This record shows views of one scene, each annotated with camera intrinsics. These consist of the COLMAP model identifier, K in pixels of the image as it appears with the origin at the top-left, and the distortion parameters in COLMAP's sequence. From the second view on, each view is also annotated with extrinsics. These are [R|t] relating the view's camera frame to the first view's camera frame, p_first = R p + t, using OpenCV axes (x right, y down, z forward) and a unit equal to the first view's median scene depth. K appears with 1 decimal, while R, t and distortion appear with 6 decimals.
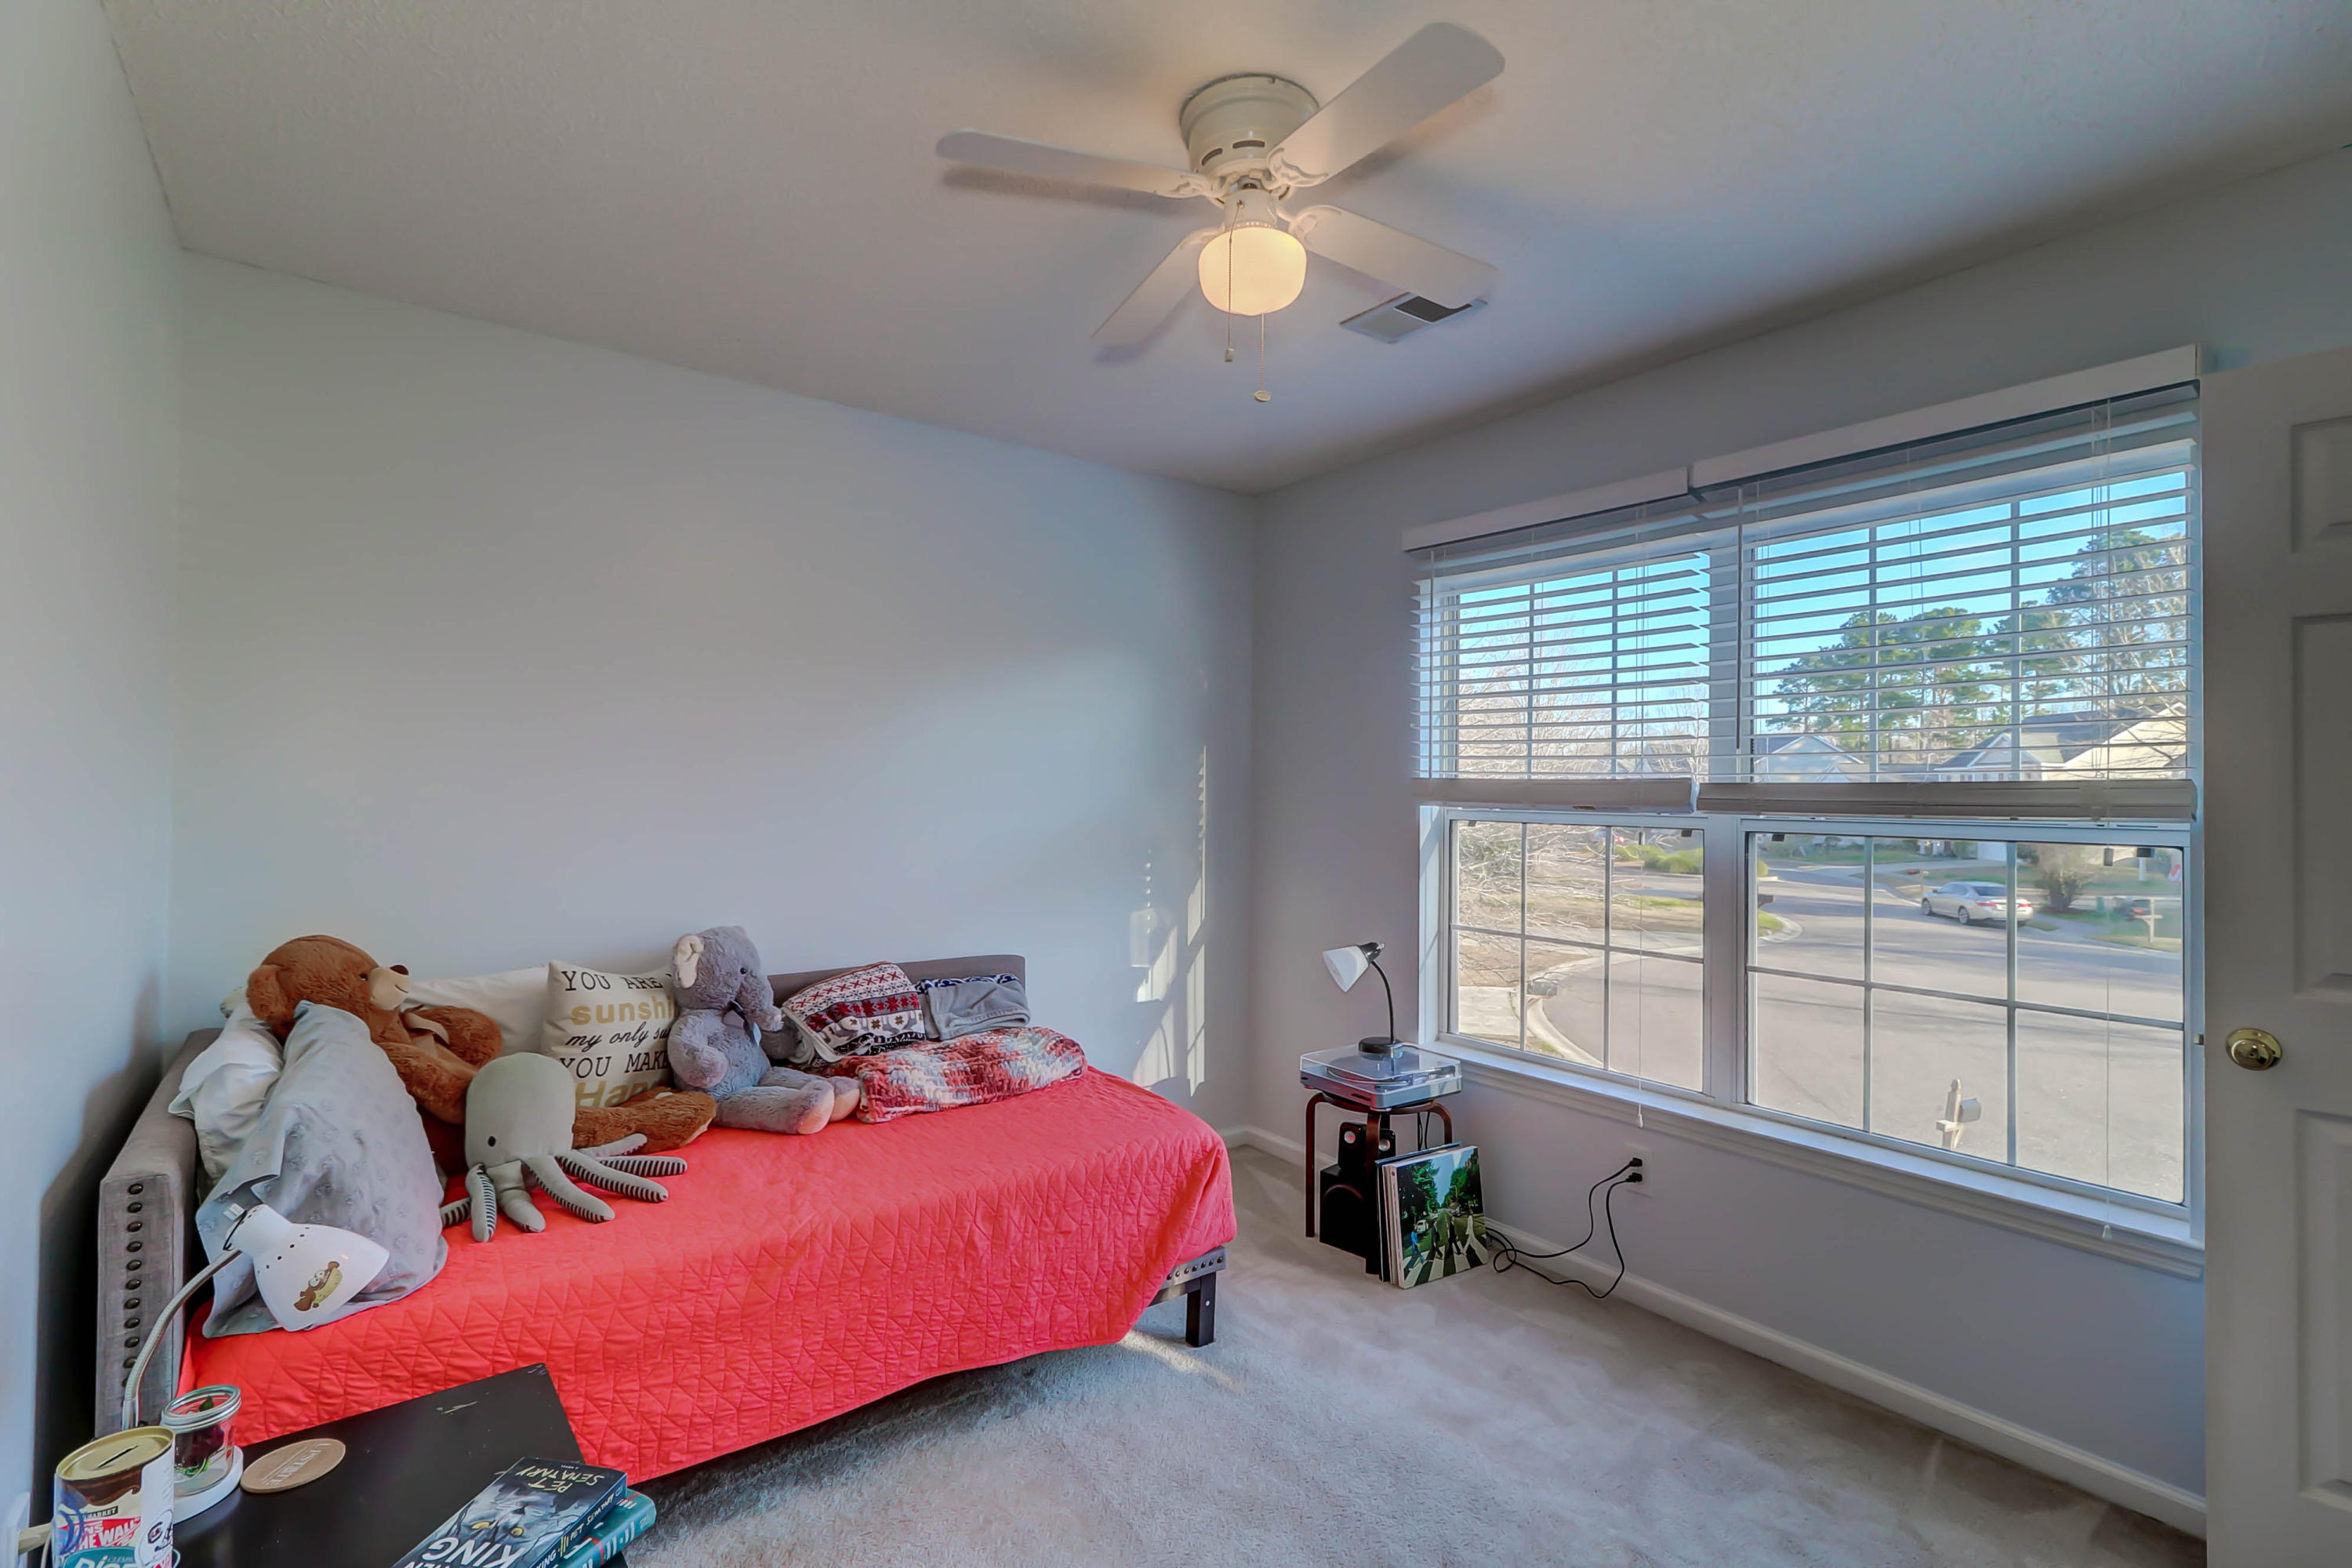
lens RADIAL K [[1076.9, 0, 1108.4], [0, 1076.9, 765.9], [0, 0, 1]] dist [0.004841, -0.004383]
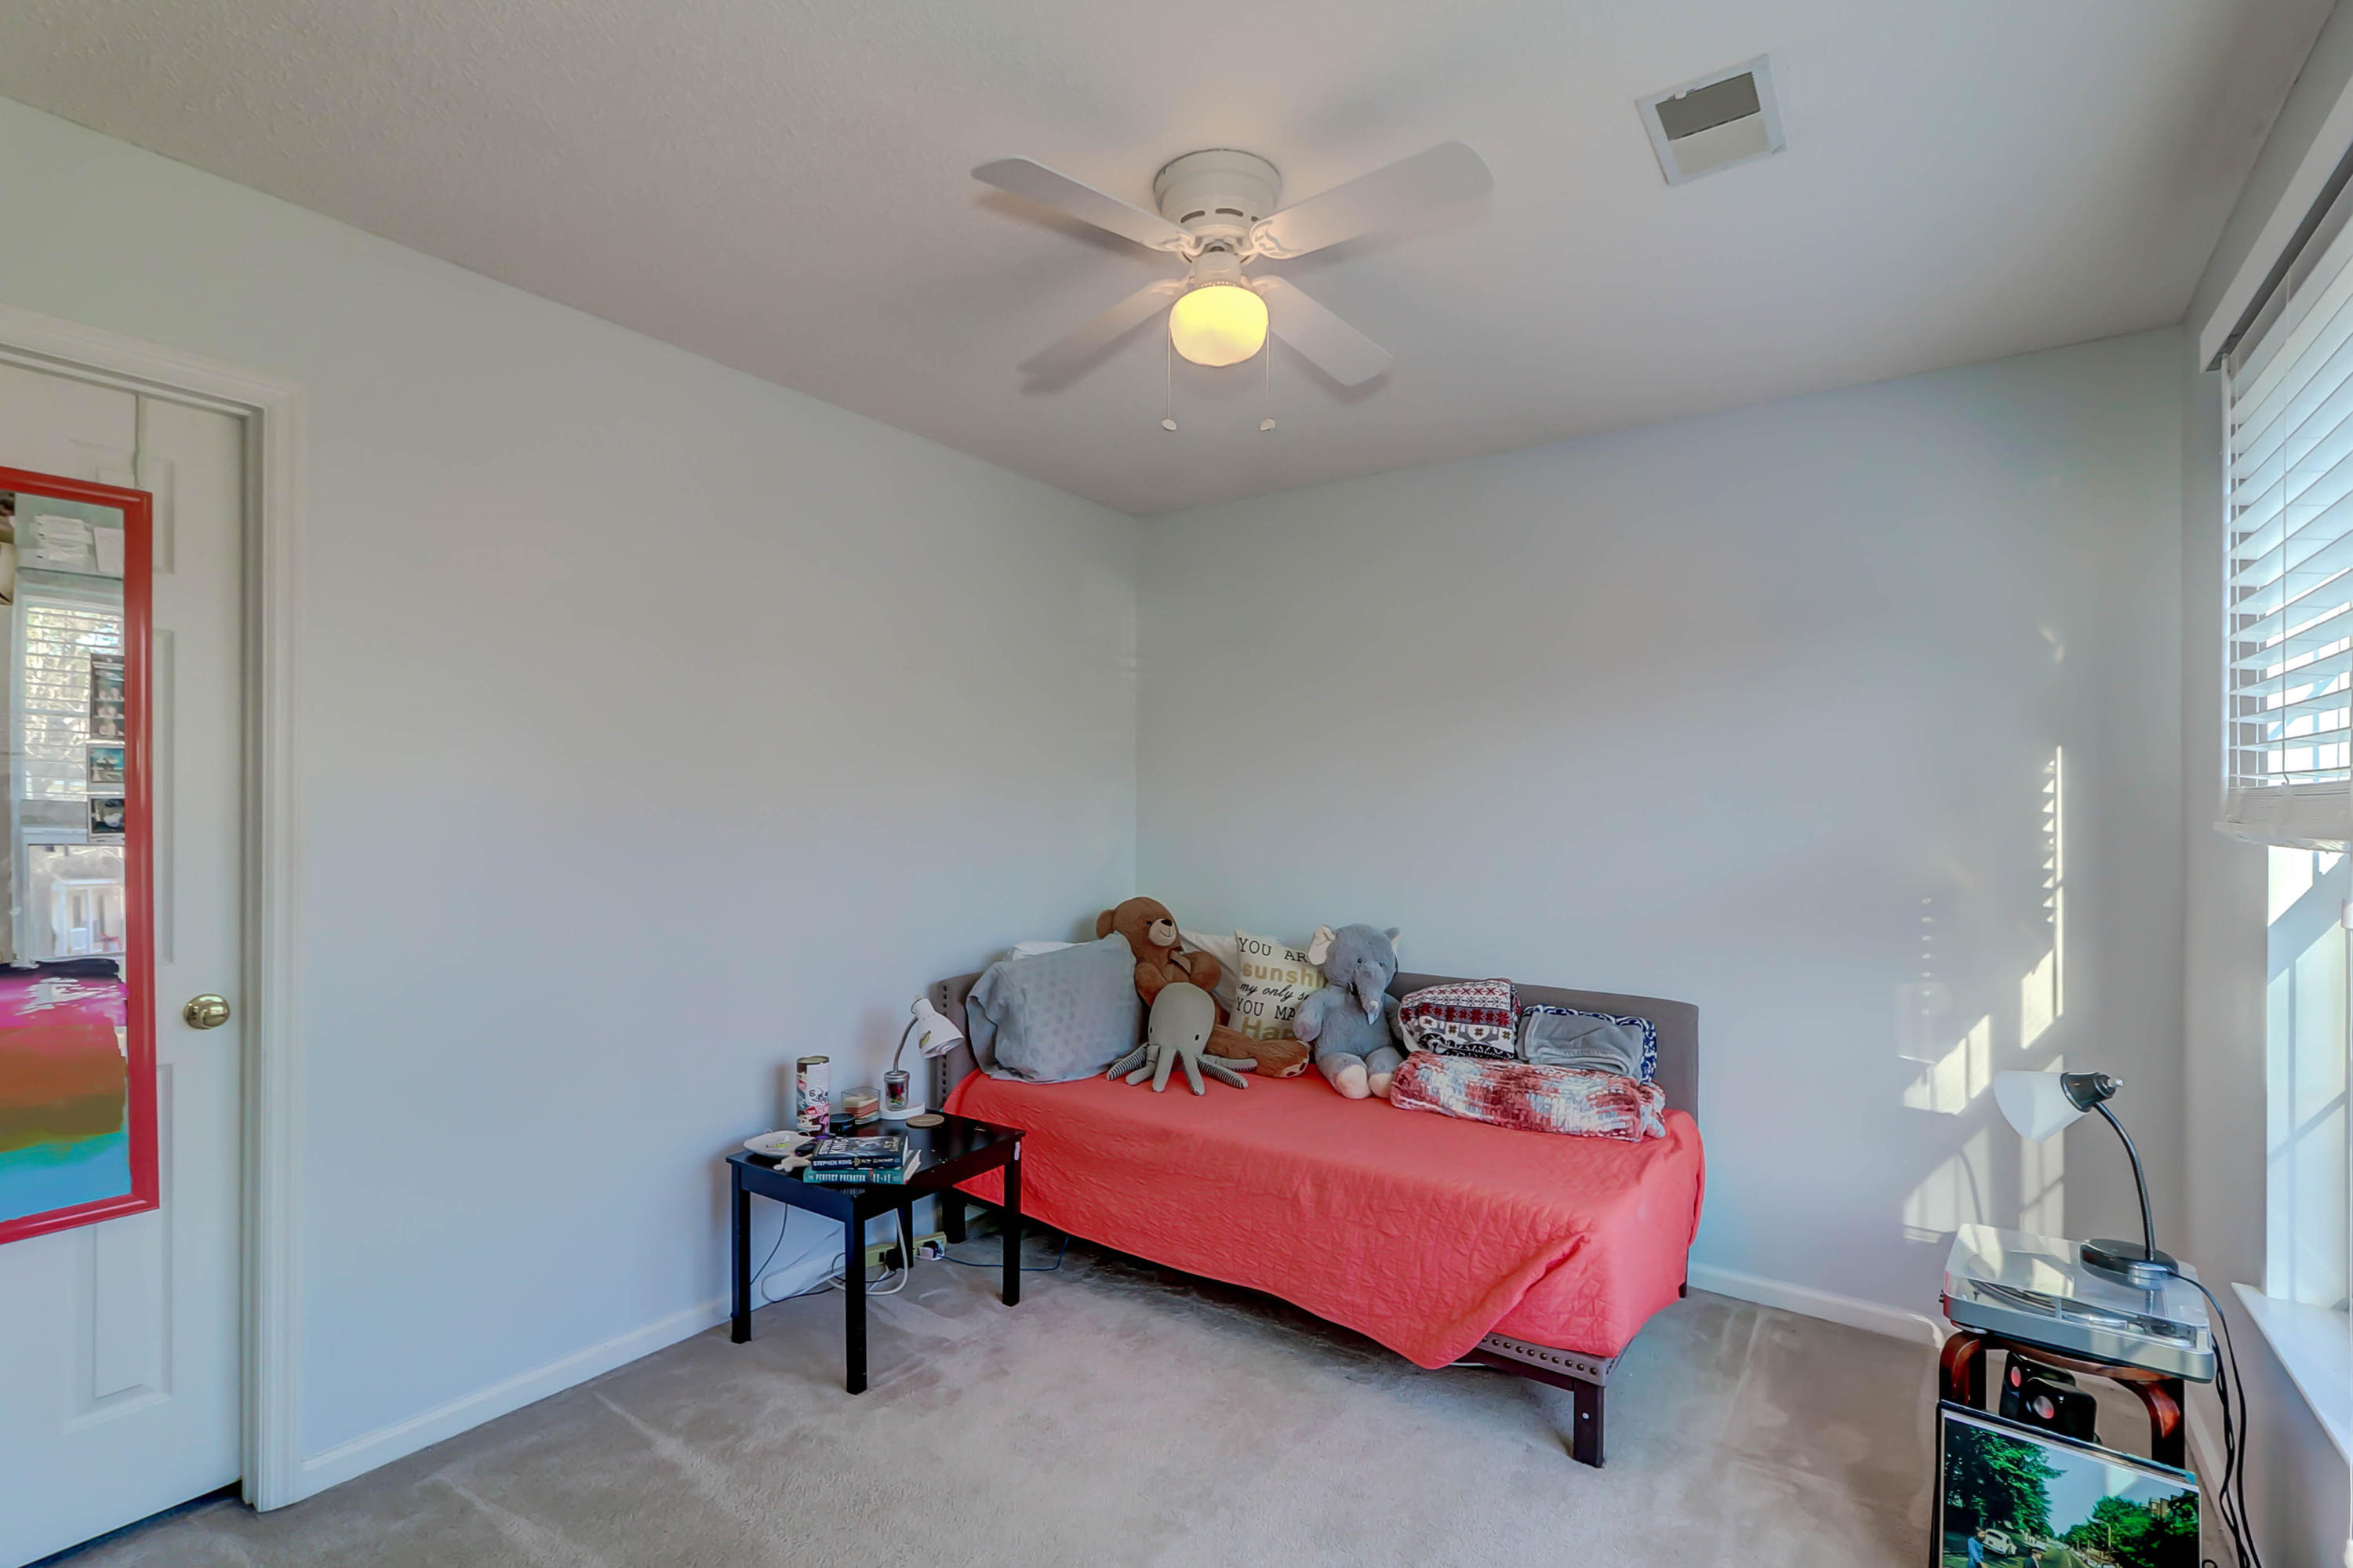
lens RADIAL K [[1077.4, 0, 1167.3], [0, 1077.4, 802.3], [0, 0, 1]] dist [0.004841, -0.004383]
pose [[0.316960, -0.015840, -0.948307, 0.723528], [0.013536, 0.999834, -0.012176, 0.020823], [0.948342, -0.008977, 0.317121, 0.385415]]
